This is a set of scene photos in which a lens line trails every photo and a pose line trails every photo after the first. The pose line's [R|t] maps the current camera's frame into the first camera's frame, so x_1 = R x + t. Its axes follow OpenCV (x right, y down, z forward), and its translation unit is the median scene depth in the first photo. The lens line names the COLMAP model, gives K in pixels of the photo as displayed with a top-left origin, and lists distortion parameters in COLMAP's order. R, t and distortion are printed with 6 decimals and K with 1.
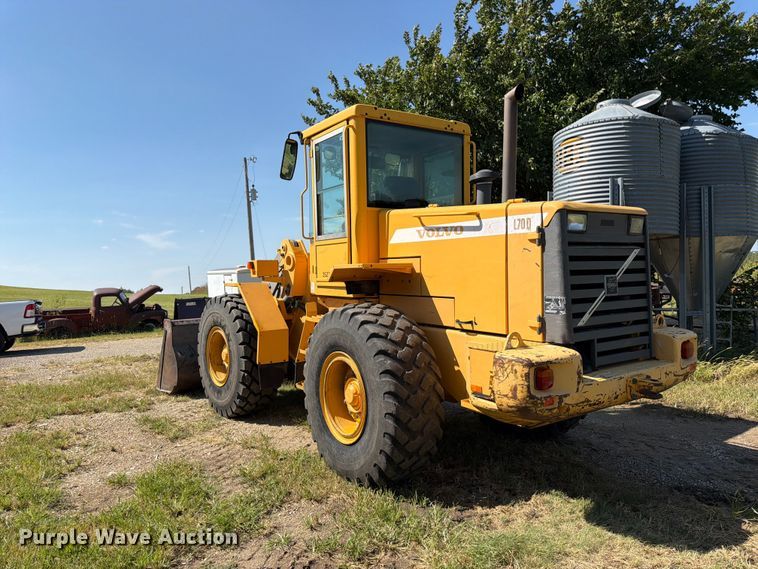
lens RADIAL K [[535.9, 0, 379.0], [0, 535.9, 284.5], [0, 0, 1]] dist [0.080692, -0.111757]
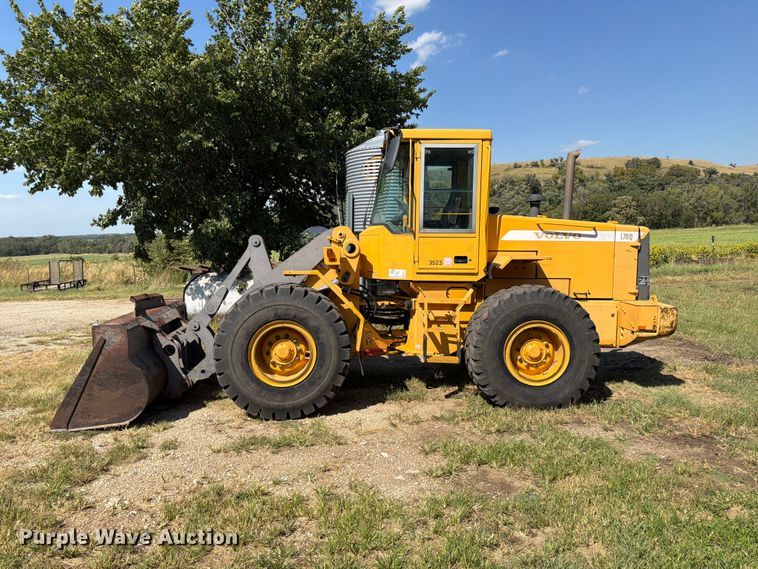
lens RADIAL K [[535.9, 0, 379.0], [0, 535.9, 284.5], [0, 0, 1]] dist [0.080692, -0.111757]
pose [[0.540905, -0.045297, 0.839863, -1.128735], [0.003834, 0.998671, 0.051392, -0.031477], [-0.841075, -0.024578, 0.540360, 0.463737]]
